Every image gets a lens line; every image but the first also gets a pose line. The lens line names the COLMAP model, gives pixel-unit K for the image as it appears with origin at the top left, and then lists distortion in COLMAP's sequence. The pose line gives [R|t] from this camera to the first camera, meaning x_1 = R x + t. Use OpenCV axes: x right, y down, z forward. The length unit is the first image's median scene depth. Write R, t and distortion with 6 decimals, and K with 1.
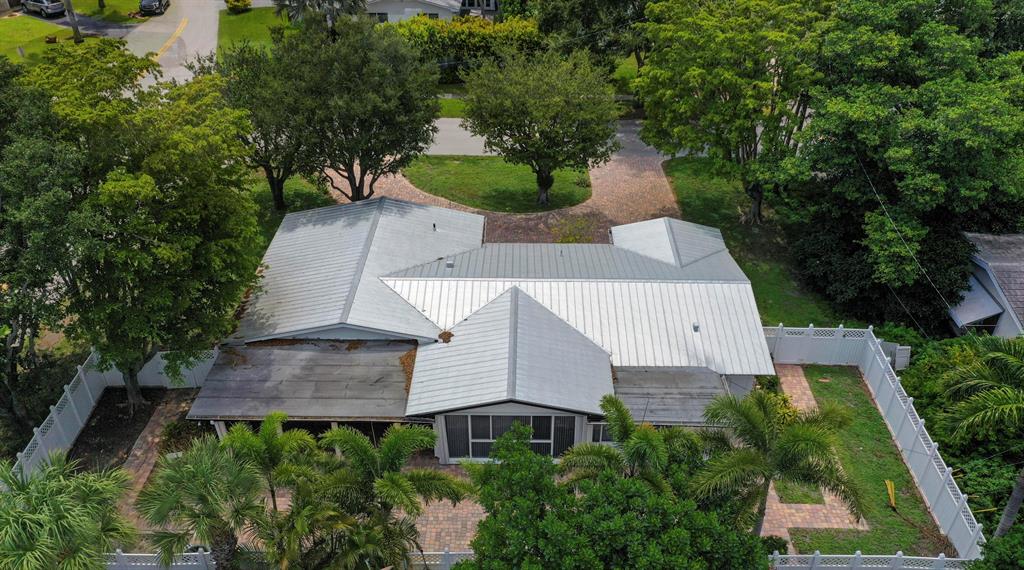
lens RADIAL K [[913.9, 0, 518.7], [0, 913.9, 286.7], [0, 0, 1]] dist [0.002675, -0.006600]
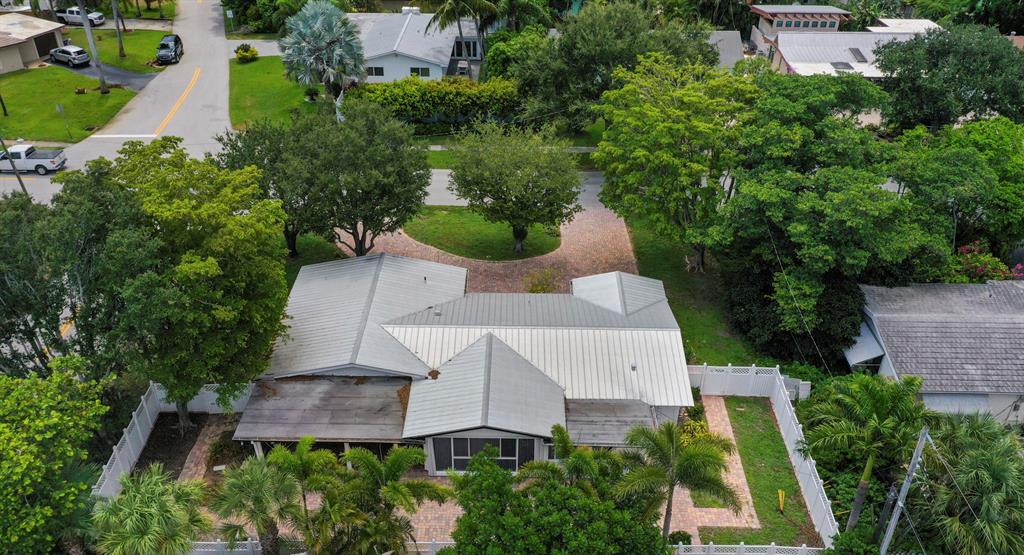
lens RADIAL K [[928.4, 0, 512.0], [0, 928.4, 277.5], [0, 0, 1]] dist [-0.005790, 0.000465]
pose [[0.999980, 0.004896, 0.003945, 0.021306], [-0.004815, 0.999783, -0.020289, -0.051849], [-0.004043, 0.020269, 0.999786, -0.274084]]
